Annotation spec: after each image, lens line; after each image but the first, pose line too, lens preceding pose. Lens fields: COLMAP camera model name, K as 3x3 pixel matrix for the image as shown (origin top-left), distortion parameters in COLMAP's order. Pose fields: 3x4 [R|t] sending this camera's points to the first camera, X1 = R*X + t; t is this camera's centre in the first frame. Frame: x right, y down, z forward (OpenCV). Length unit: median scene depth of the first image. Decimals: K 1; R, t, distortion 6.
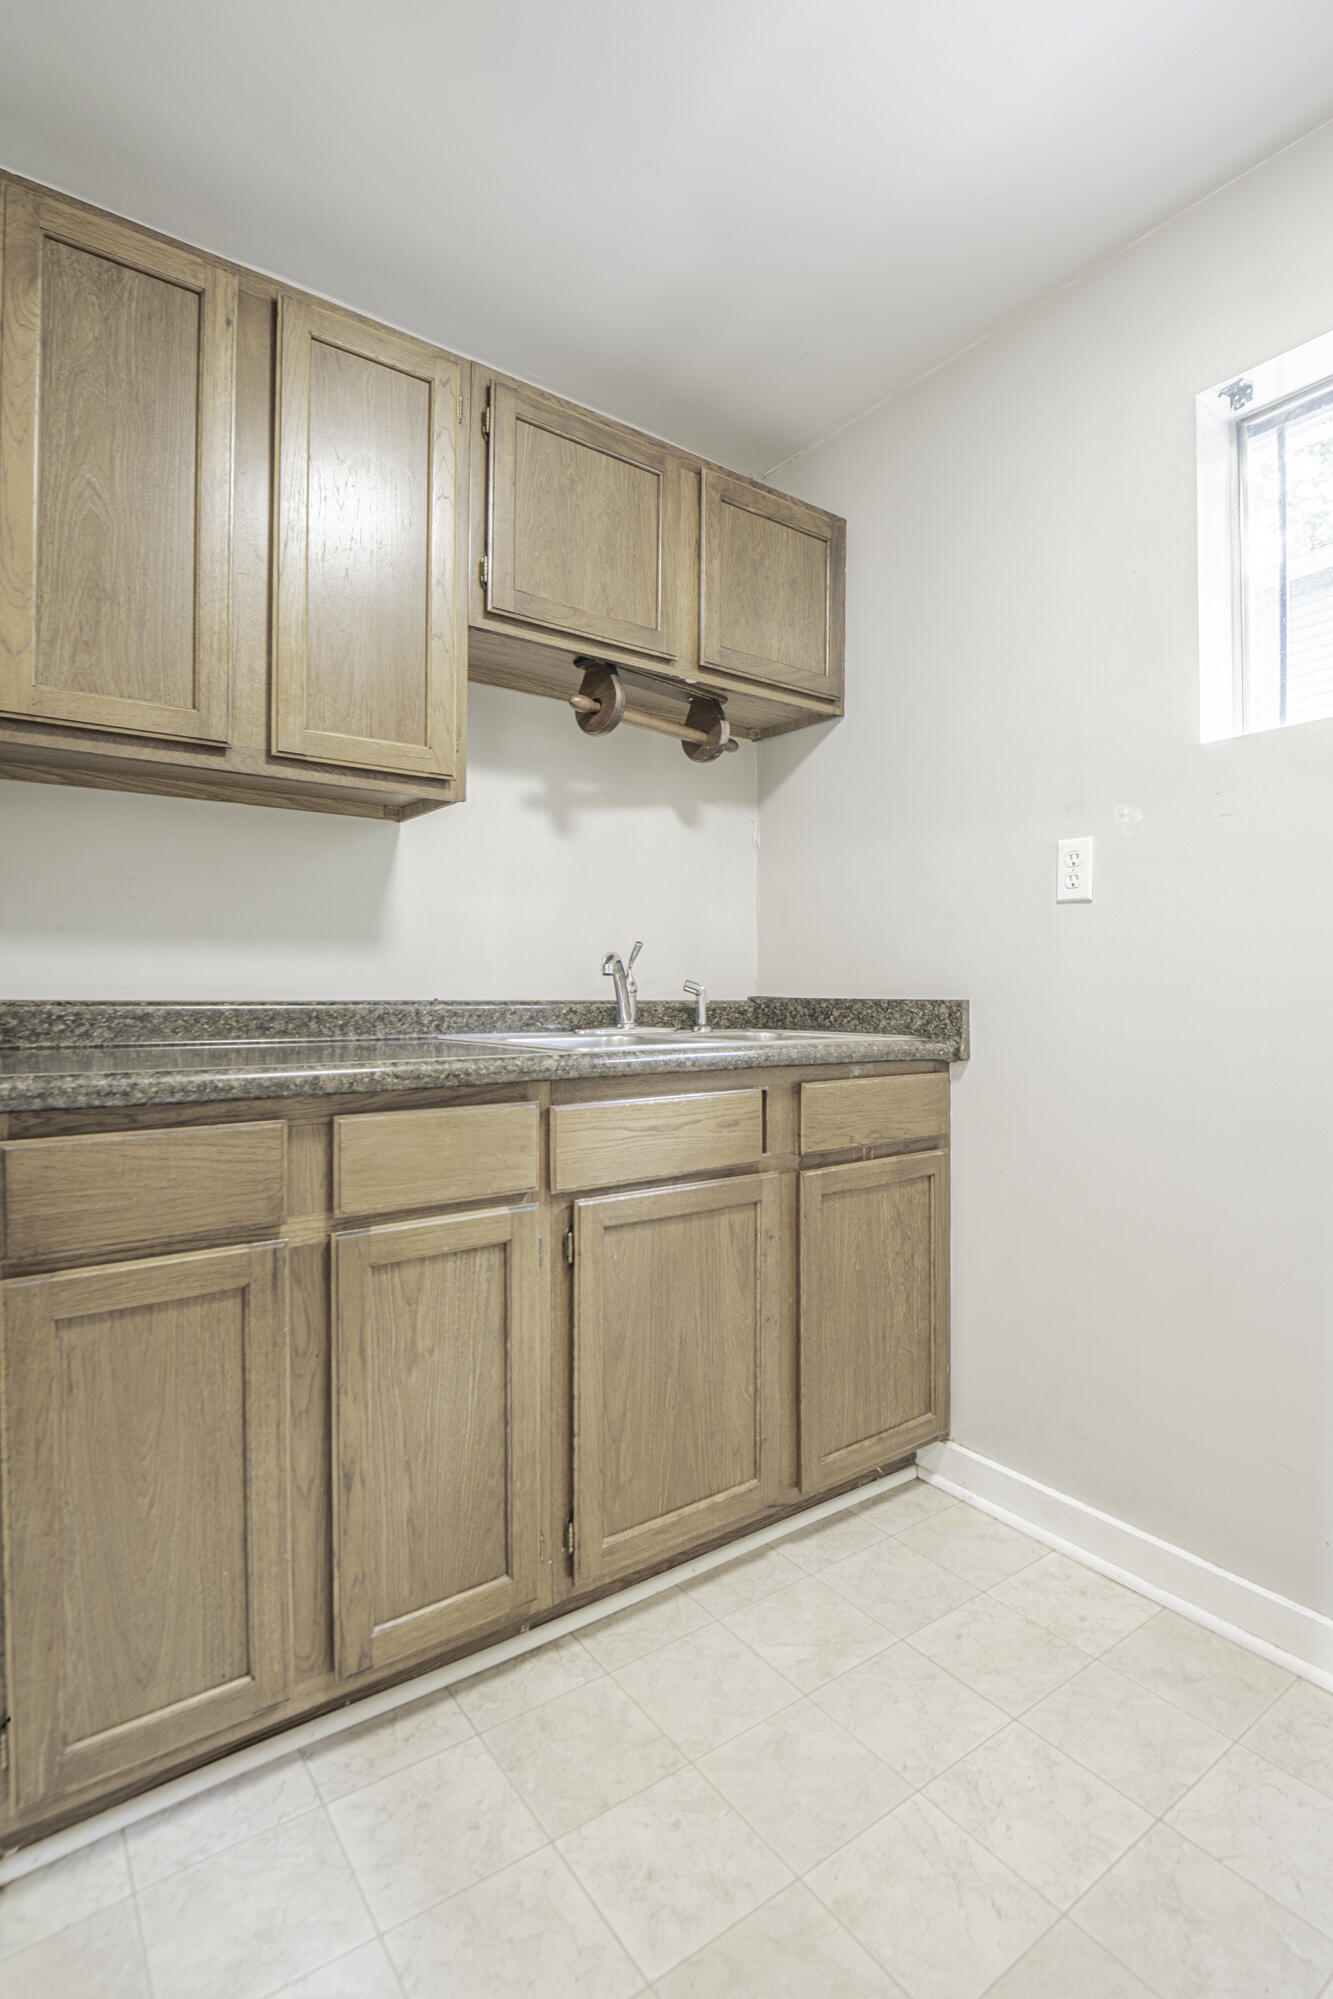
lens RADIAL K [[918.4, 0, 620.3], [0, 918.4, 995.4], [0, 0, 1]] dist [-0.015193, -0.000292]
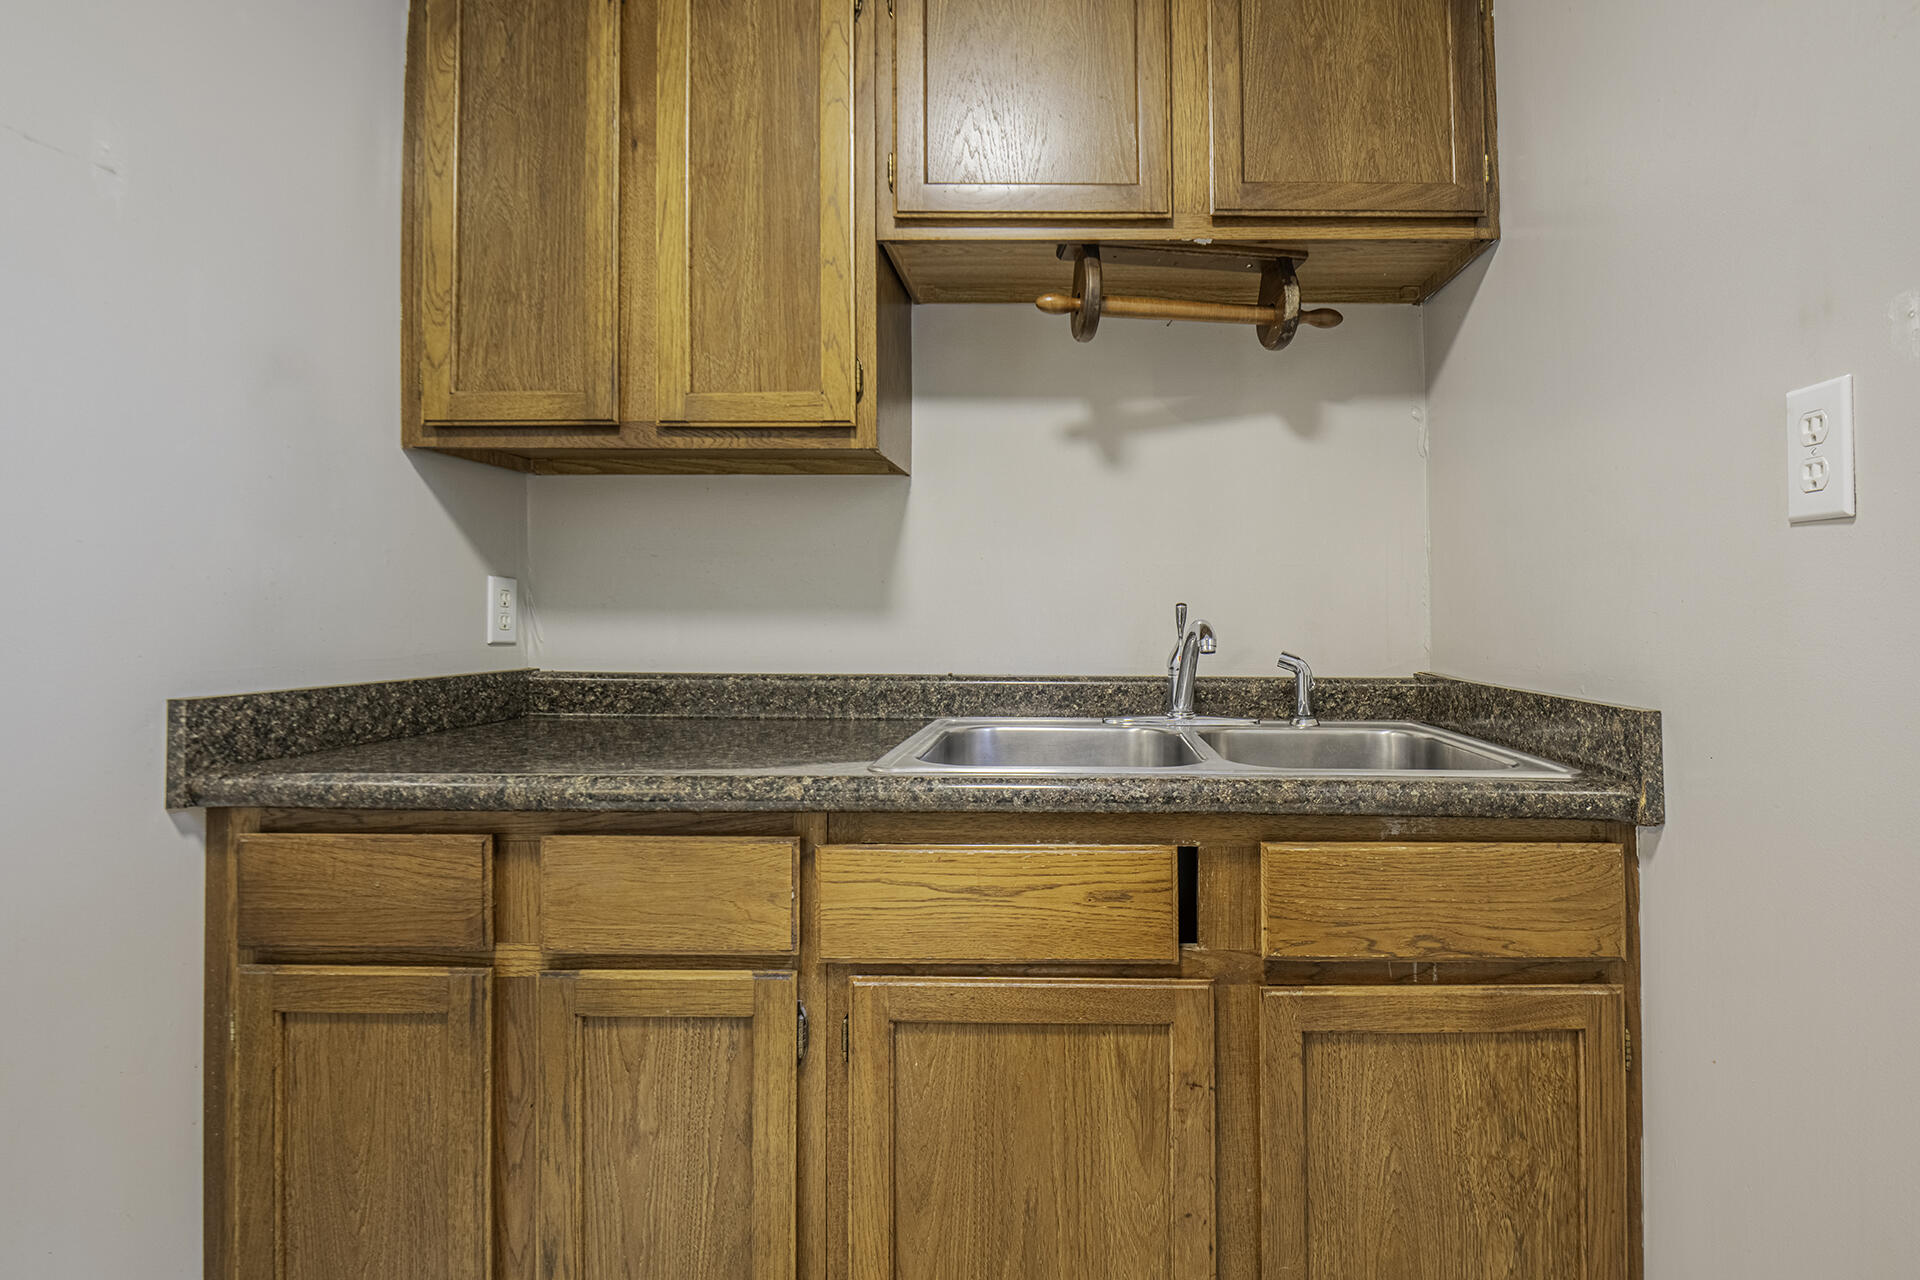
lens RADIAL K [[913.4, 0, 960.1], [0, 913.4, 603.4], [0, 0, 1]] dist [-0.017954, -0.000925]
pose [[0.824270, -0.018098, -0.565908, 0.402550], [0.000643, 0.999518, -0.031028, -0.048773], [0.566196, 0.025212, 0.823885, 0.399688]]
